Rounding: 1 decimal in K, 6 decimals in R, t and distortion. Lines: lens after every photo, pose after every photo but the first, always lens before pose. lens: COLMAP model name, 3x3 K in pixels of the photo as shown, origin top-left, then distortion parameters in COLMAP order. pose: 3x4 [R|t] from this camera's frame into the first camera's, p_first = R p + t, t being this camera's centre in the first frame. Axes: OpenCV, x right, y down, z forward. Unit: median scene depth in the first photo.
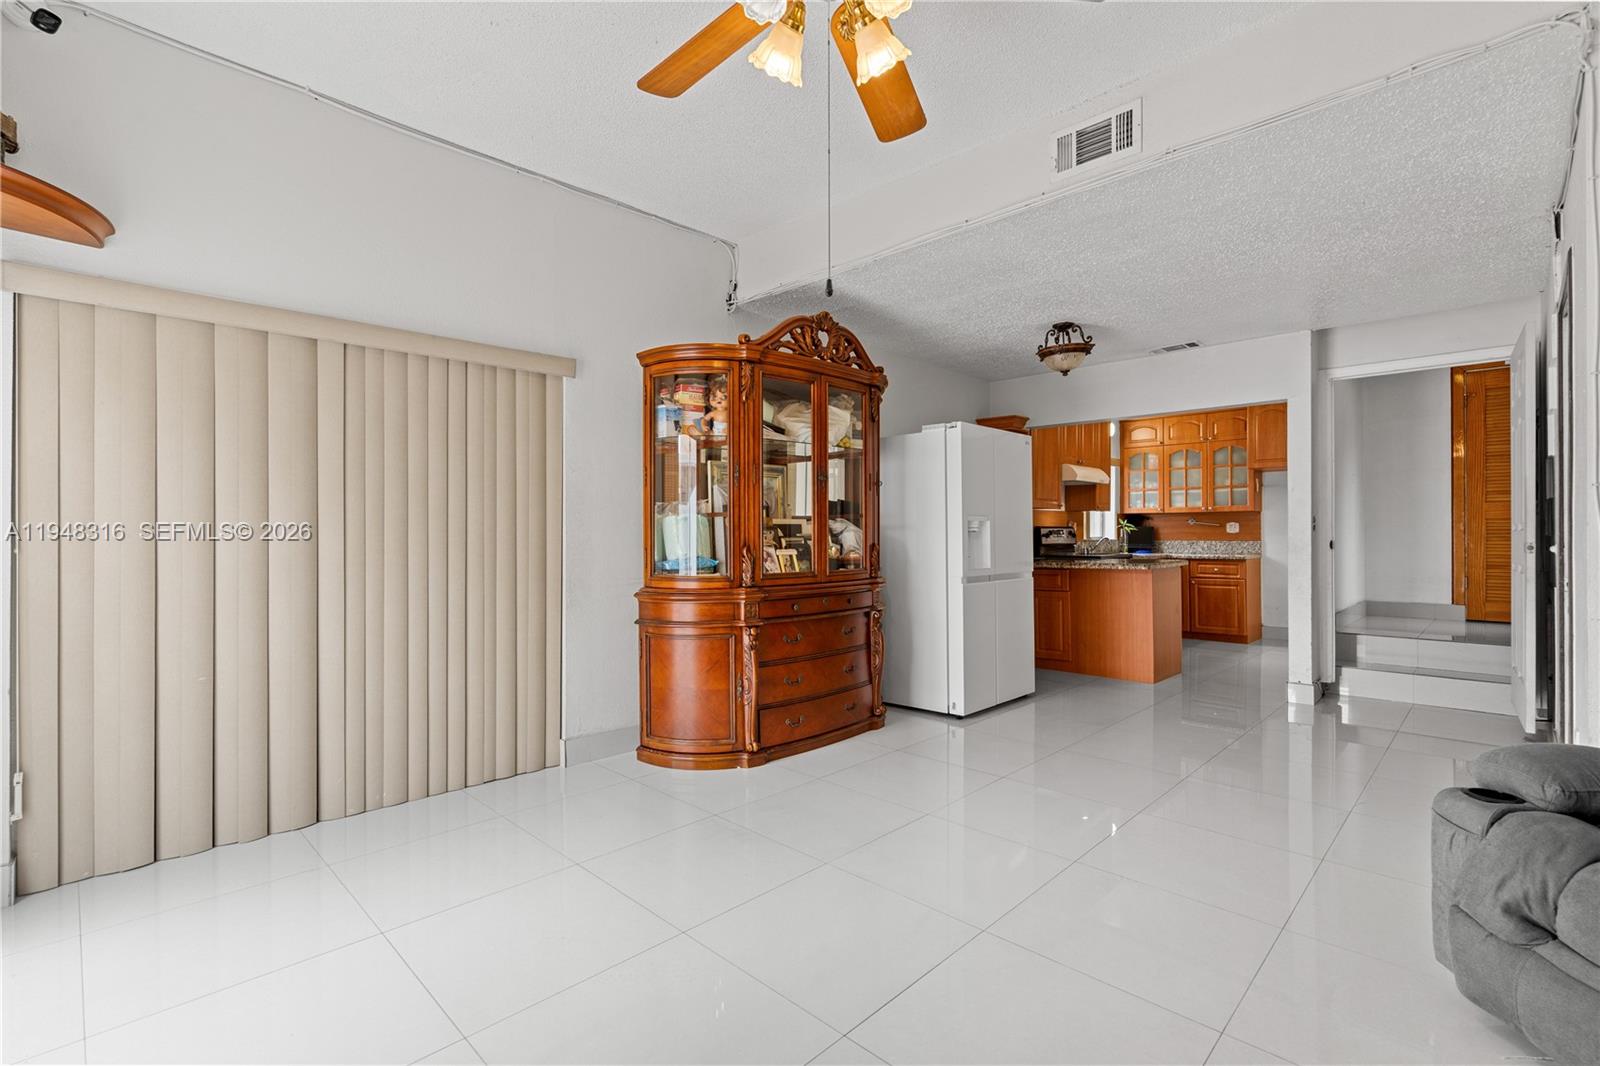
lens RADIAL K [[727.2, 0, 794.6], [0, 727.2, 531.6], [0, 0, 1]] dist [-0.007403, 0.006133]
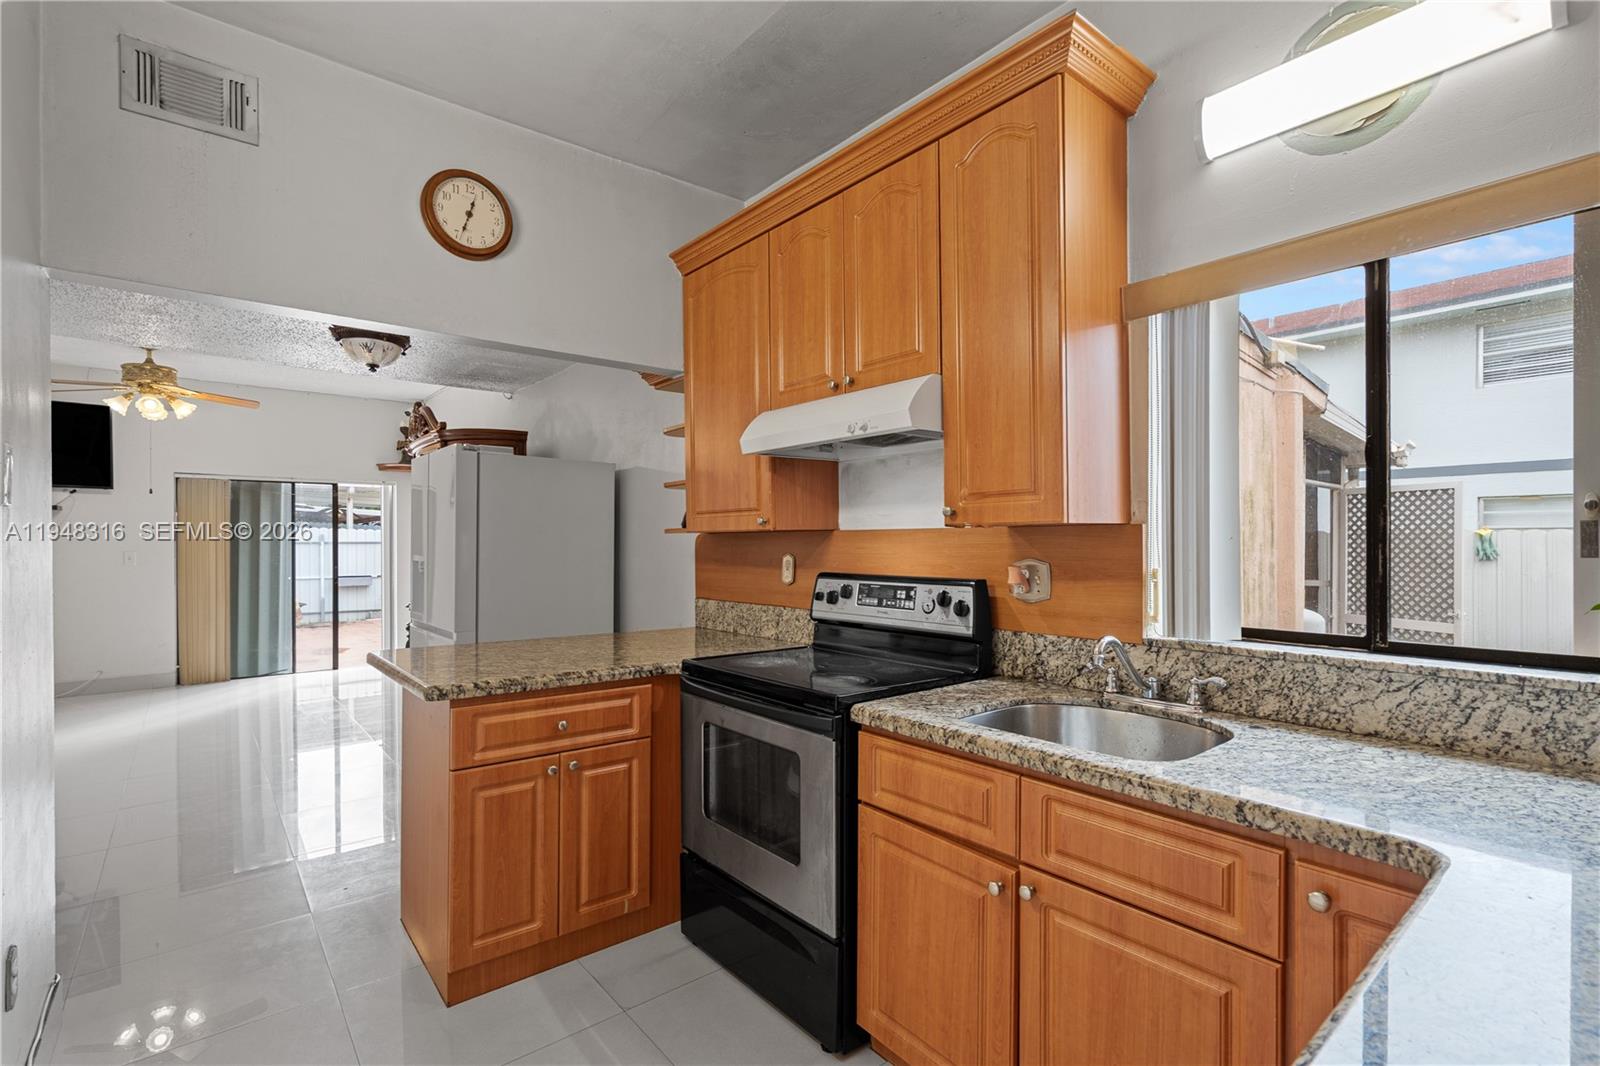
lens RADIAL K [[739.3, 0, 806.1], [0, 739.3, 544.7], [0, 0, 1]] dist [0.000952, 0.000360]
pose [[-0.102980, 0.005115, -0.994670, 1.313979], [0.003630, 0.999982, 0.004767, -0.043355], [0.994677, -0.003119, -0.102997, 1.834118]]
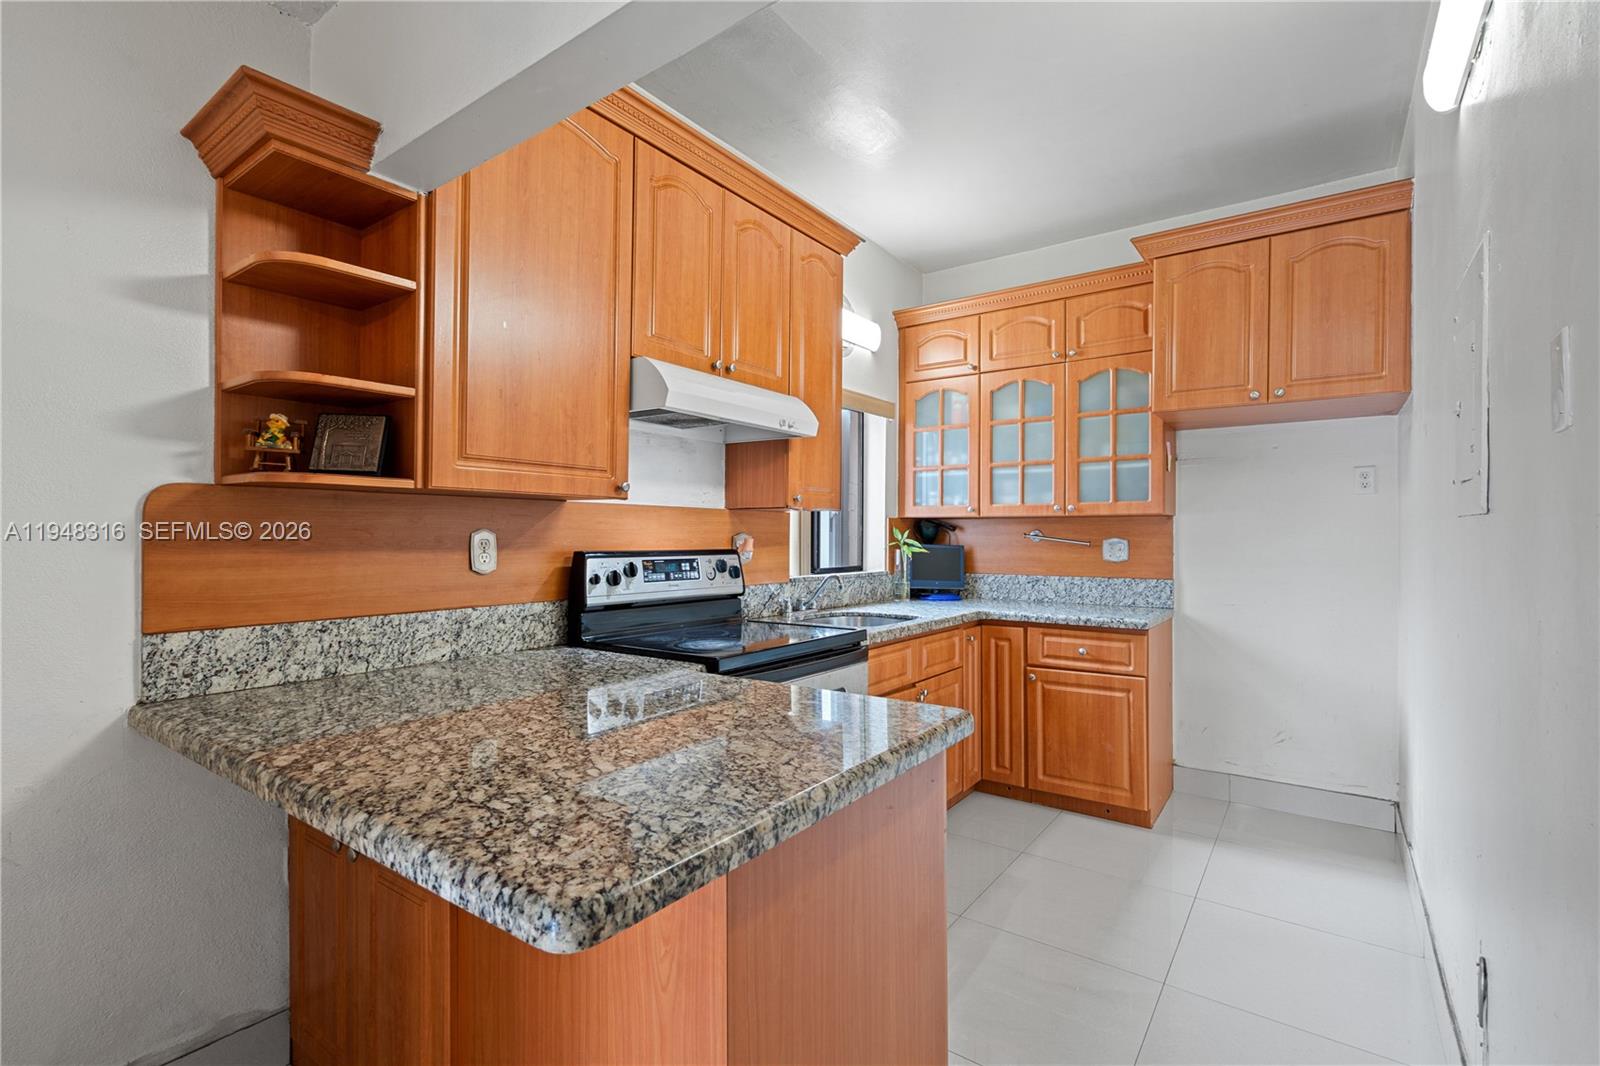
lens RADIAL K [[733.0, 0, 797.6], [0, 733.0, 535.2], [0, 0, 1]] dist [-0.010297, 0.010632]
pose [[0.988406, 0.007424, 0.151654, 0.678964], [-0.007359, 0.999972, -0.000991, -0.026795], [-0.151657, -0.000137, 0.988433, 1.164029]]
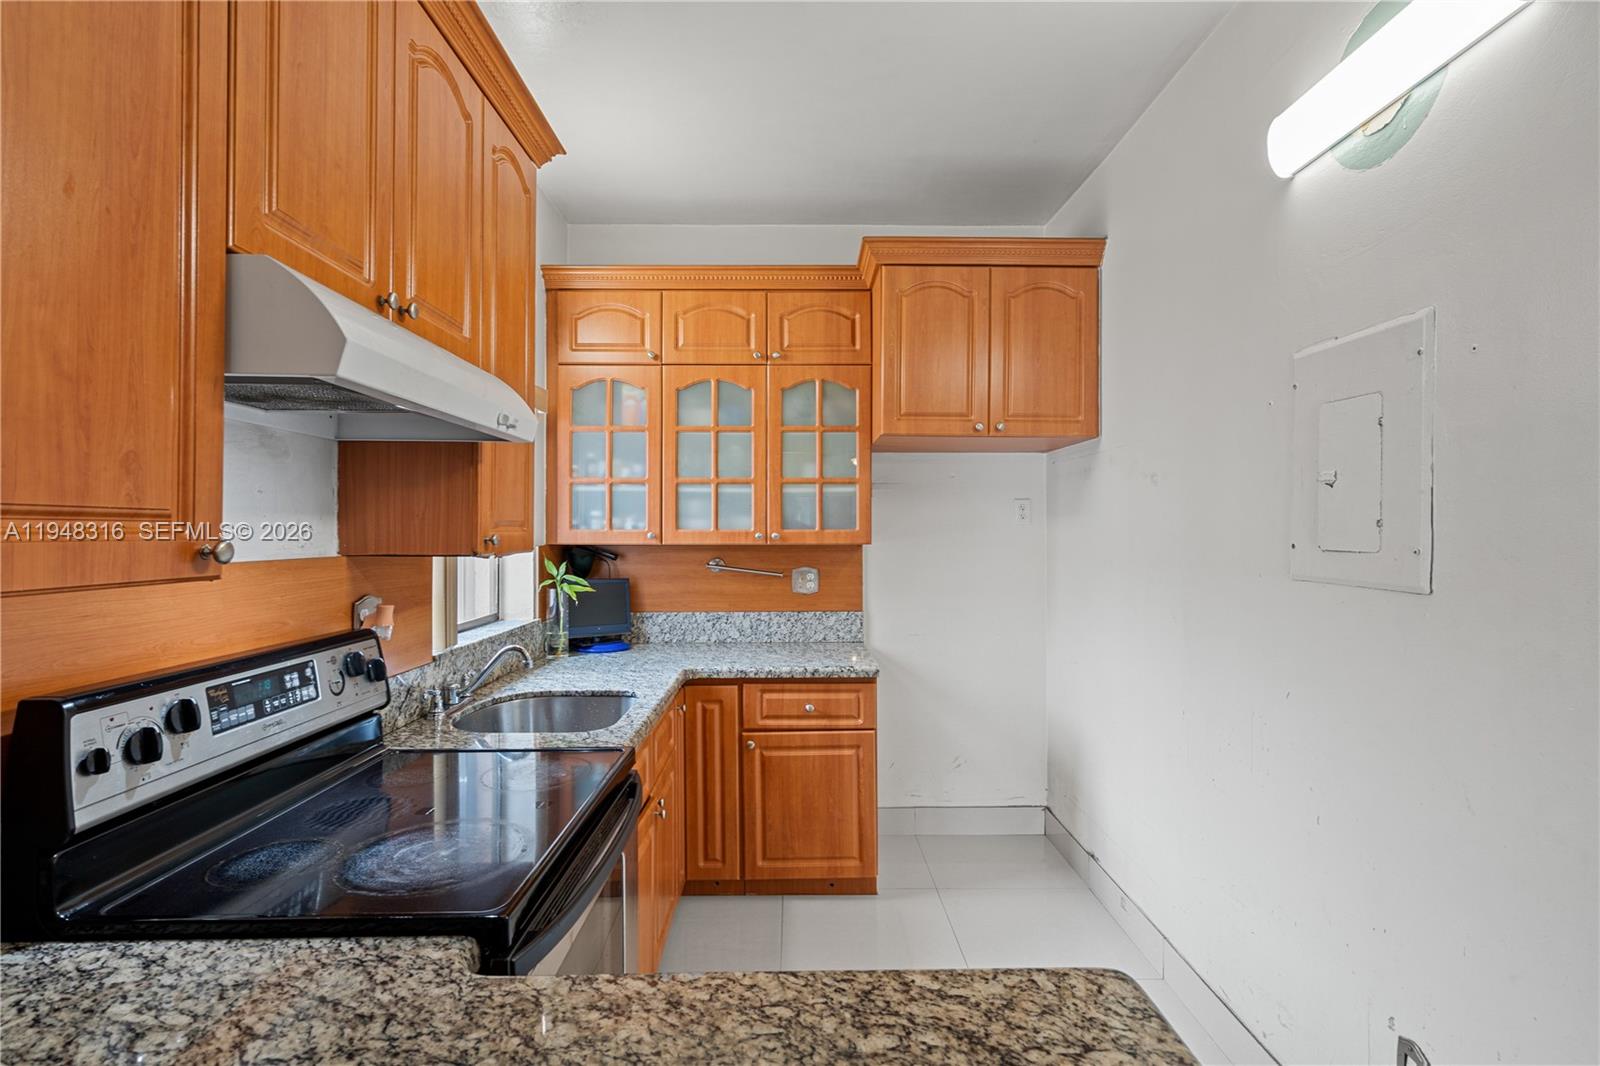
lens RADIAL K [[763.4, 0, 800.0], [0, 763.4, 533.0], [0, 0, 1]] dist [-0.005047, 0.000041]
pose [[0.705184, 0.000737, 0.709024, 0.592849], [-0.002627, 0.999995, 0.001573, -0.069284], [-0.709020, -0.002972, 0.705183, 1.421965]]
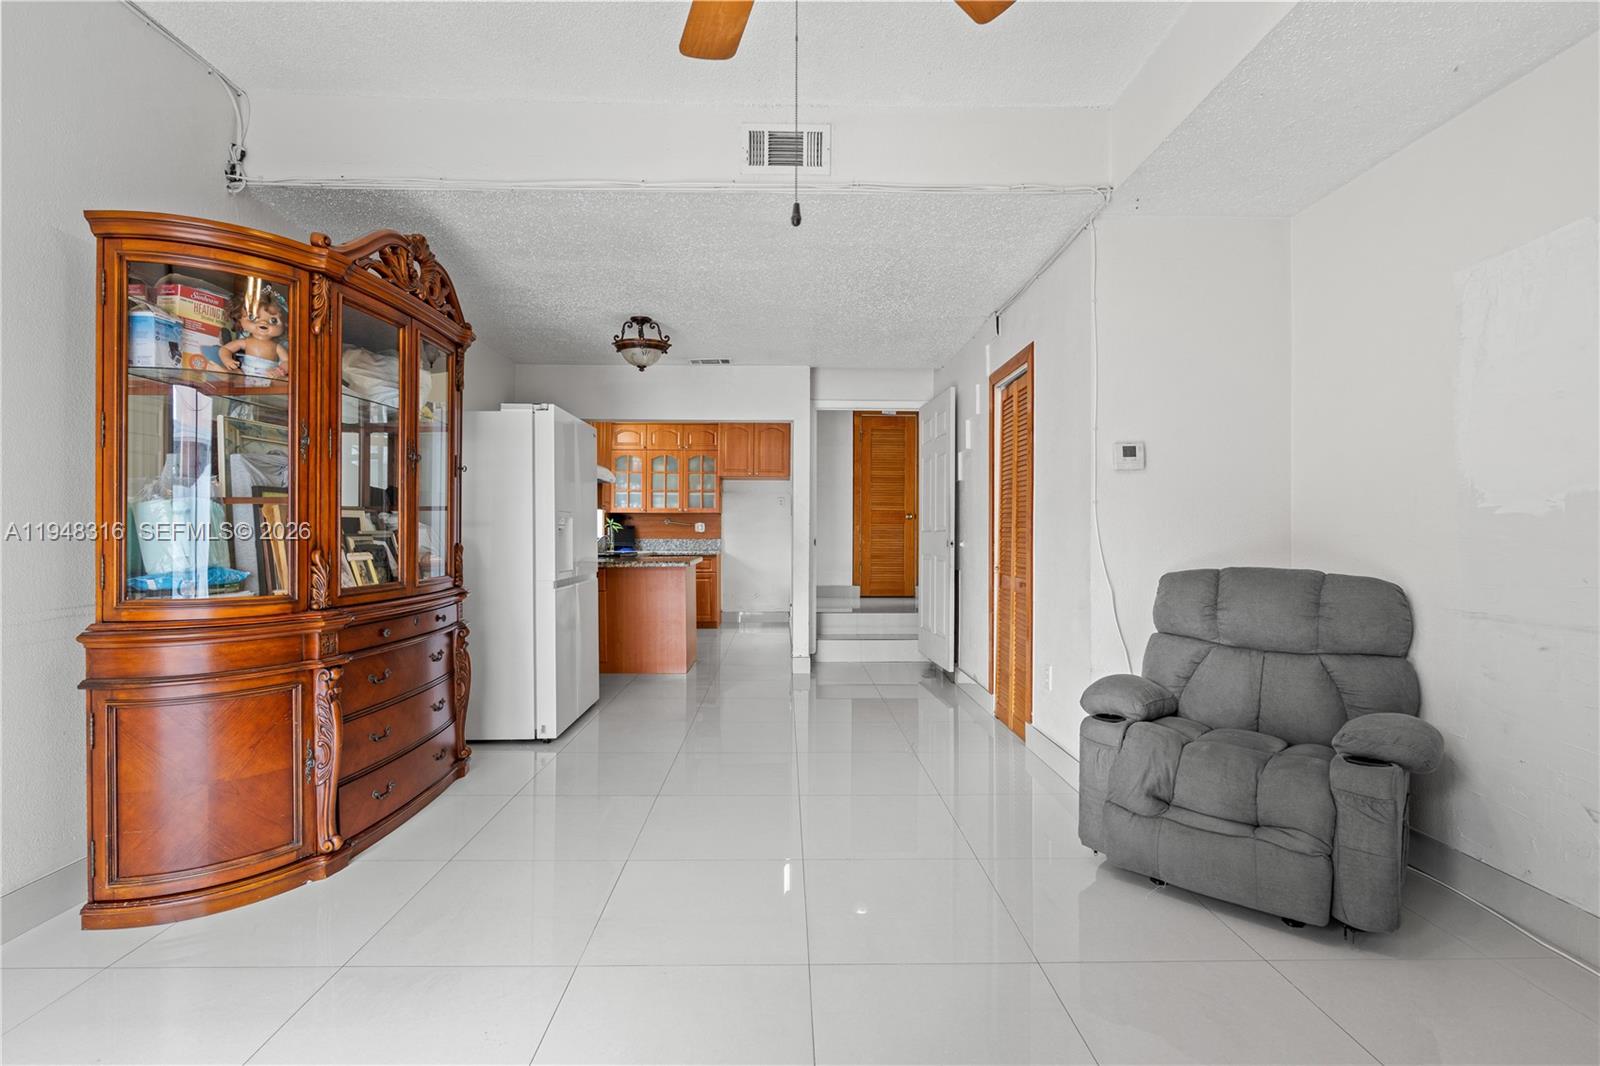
lens RADIAL K [[727.2, 0, 794.6], [0, 727.2, 531.6], [0, 0, 1]] dist [-0.007403, 0.006133]
pose [[0.700064, 0.004898, 0.714063, -0.219191], [-0.006669, 0.999978, -0.000320, 0.001120], [-0.714049, -0.004538, 0.700081, 0.197756]]
